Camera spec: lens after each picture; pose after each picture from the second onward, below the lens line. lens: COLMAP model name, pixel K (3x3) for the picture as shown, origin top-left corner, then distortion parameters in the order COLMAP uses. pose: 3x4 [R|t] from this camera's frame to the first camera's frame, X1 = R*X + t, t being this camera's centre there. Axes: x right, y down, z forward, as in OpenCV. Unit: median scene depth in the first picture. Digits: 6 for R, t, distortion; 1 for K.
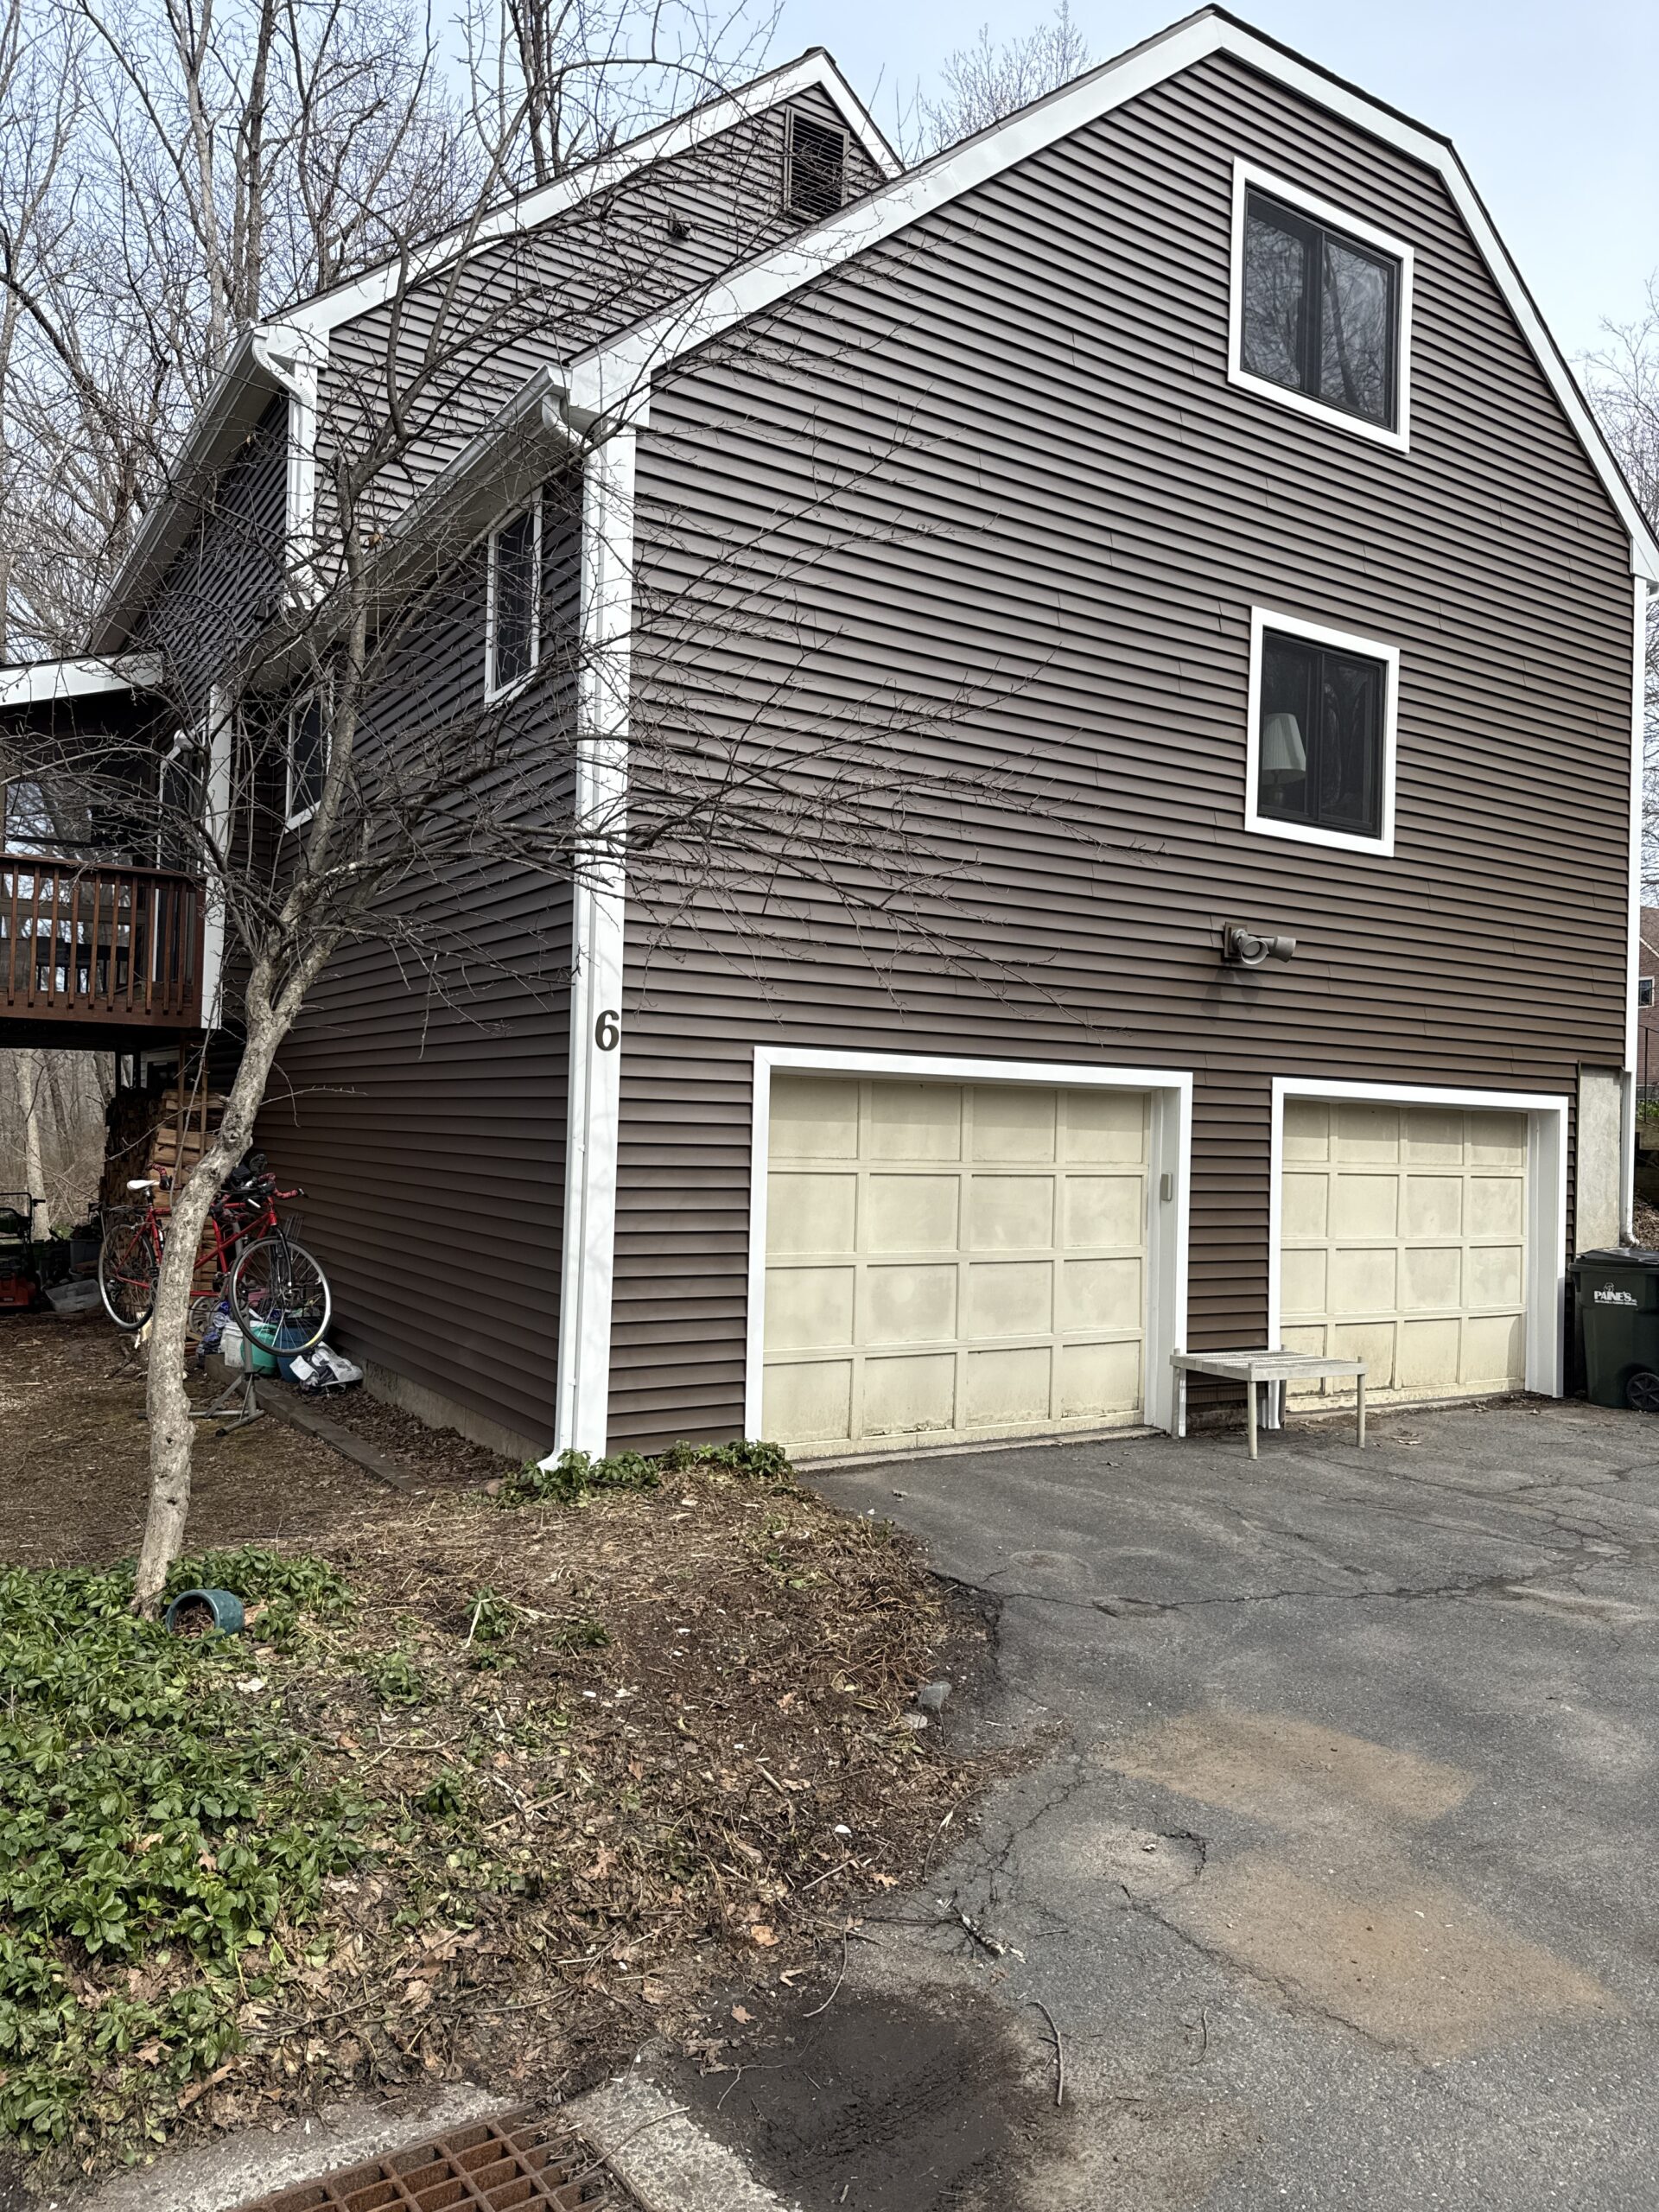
lens RADIAL K [[1557.9, 0, 831.1], [0, 1557.9, 1100.0], [0, 0, 1]] dist [0.028651, -0.036959]
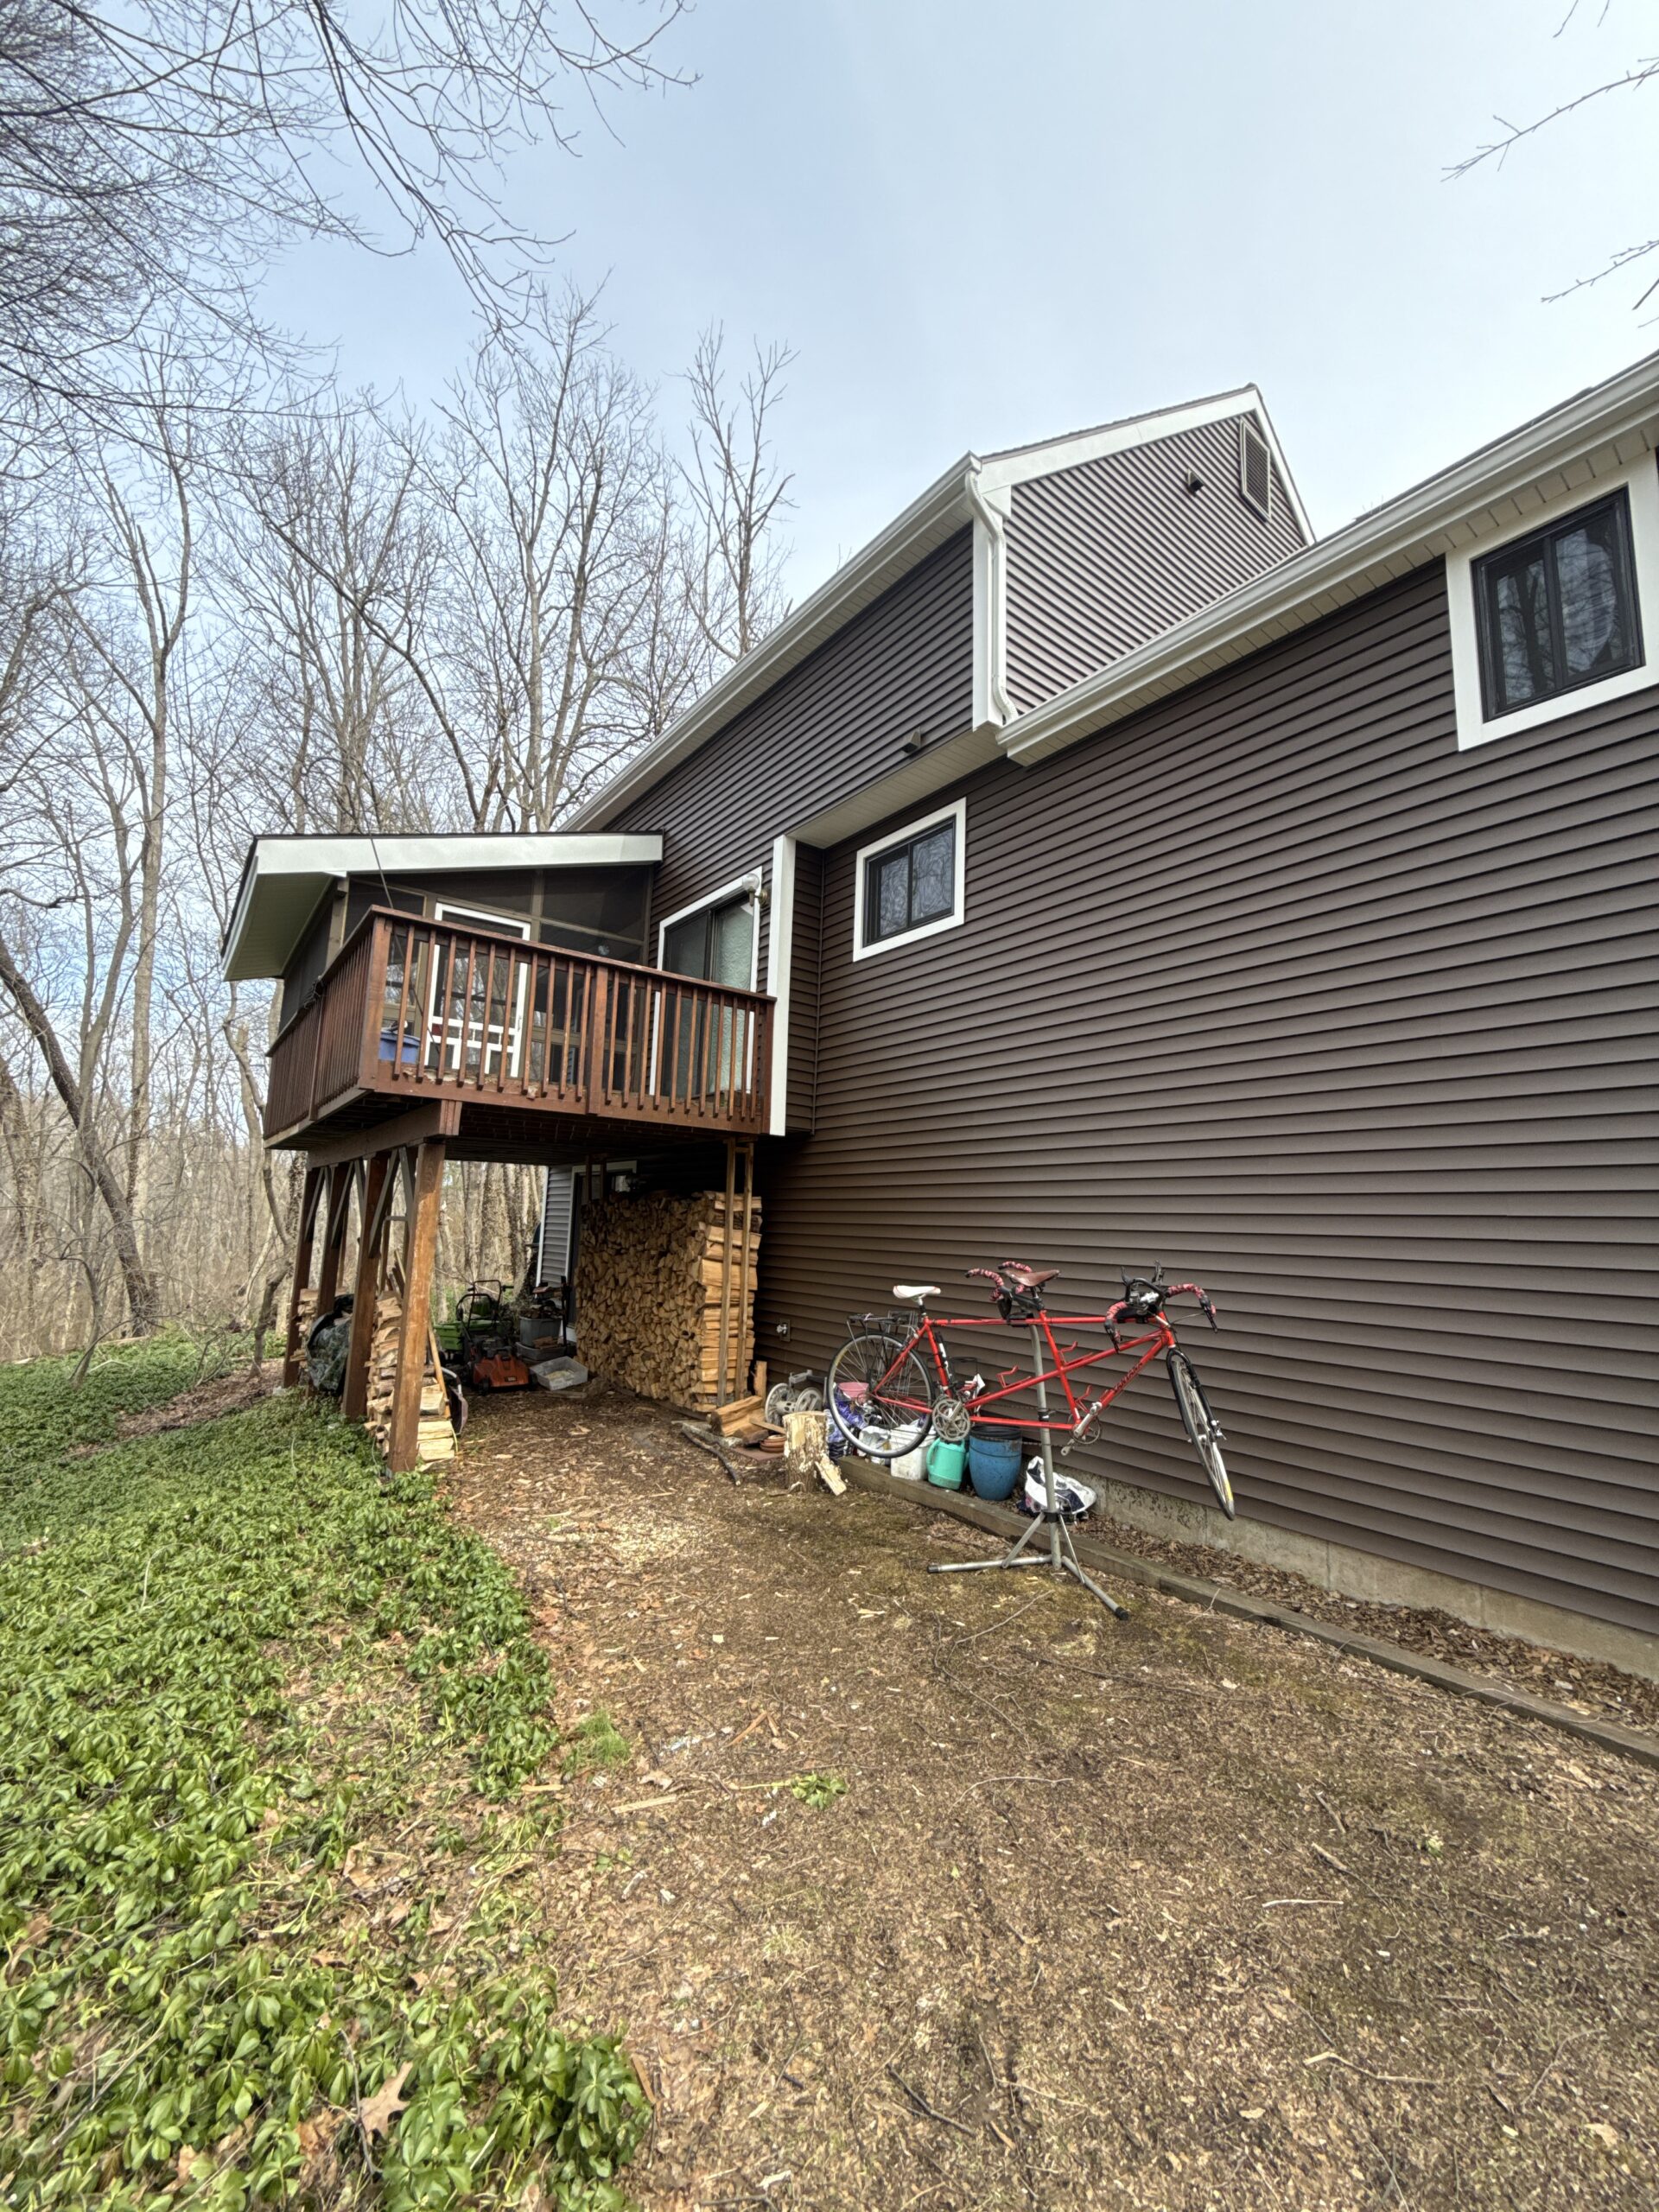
lens RADIAL K [[882.2, 0, 833.7], [0, 882.2, 1108.1], [0, 0, 1]] dist [0.000208, 0.002164]
pose [[0.996044, 0.015602, 0.087483, -0.612567], [-0.005236, 0.993060, -0.117493, 0.011036], [-0.088709, 0.116570, 0.989213, 0.570729]]
